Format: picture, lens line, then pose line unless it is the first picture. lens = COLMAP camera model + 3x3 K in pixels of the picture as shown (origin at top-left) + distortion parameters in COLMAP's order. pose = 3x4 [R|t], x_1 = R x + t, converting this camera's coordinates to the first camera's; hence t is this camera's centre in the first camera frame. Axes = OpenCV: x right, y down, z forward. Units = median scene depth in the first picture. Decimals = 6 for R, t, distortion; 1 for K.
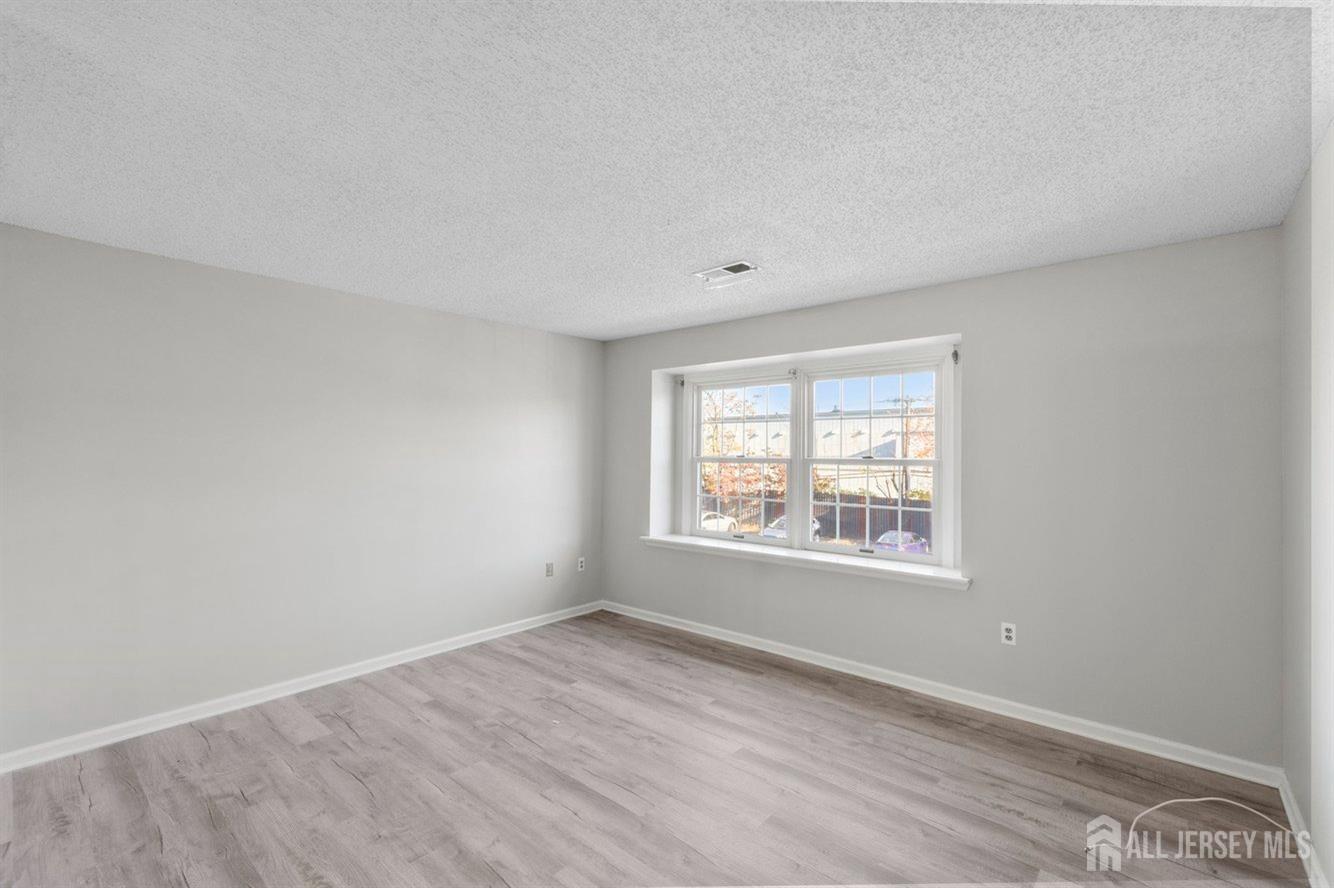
lens RADIAL K [[583.3, 0, 657.4], [0, 583.3, 445.2], [0, 0, 1]] dist [0.011014, -0.001609]
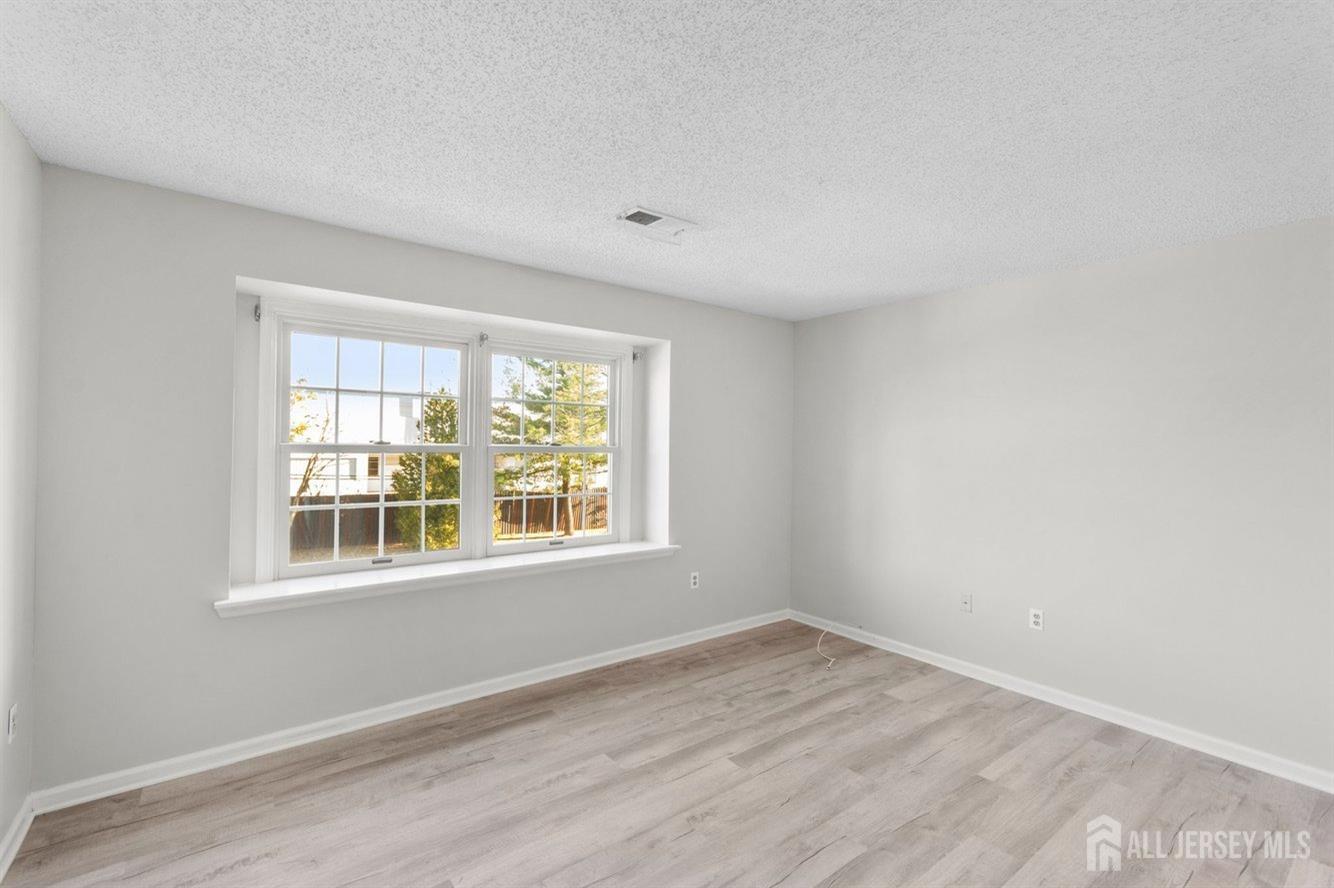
lens RADIAL K [[583.3, 0, 658.9], [0, 583.3, 447.0], [0, 0, 1]] dist [0.011014, -0.001609]
pose [[0.196466, -0.002262, 0.980508, -0.692837], [-0.020221, 0.999775, 0.006358, 0.017778], [-0.980302, -0.021076, 0.196376, 0.828489]]
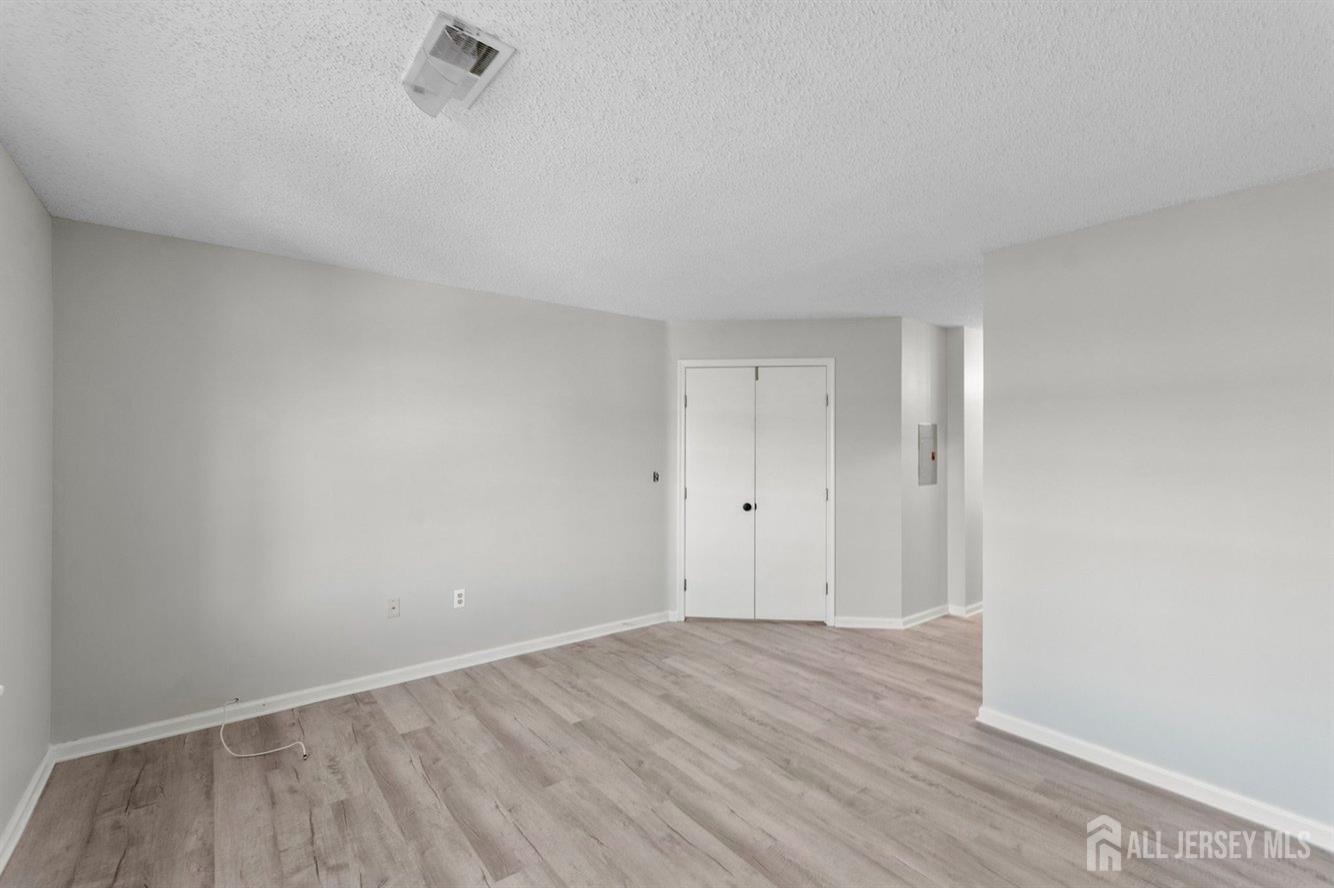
lens RADIAL K [[583.3, 0, 667.8], [0, 583.3, 441.1], [0, 0, 1]] dist [0.011014, -0.001609]
pose [[-0.985321, -0.007278, 0.170555, -0.142690], [-0.009699, 0.999864, -0.013366, 0.015529], [-0.170434, -0.014824, -0.985258, 1.451697]]
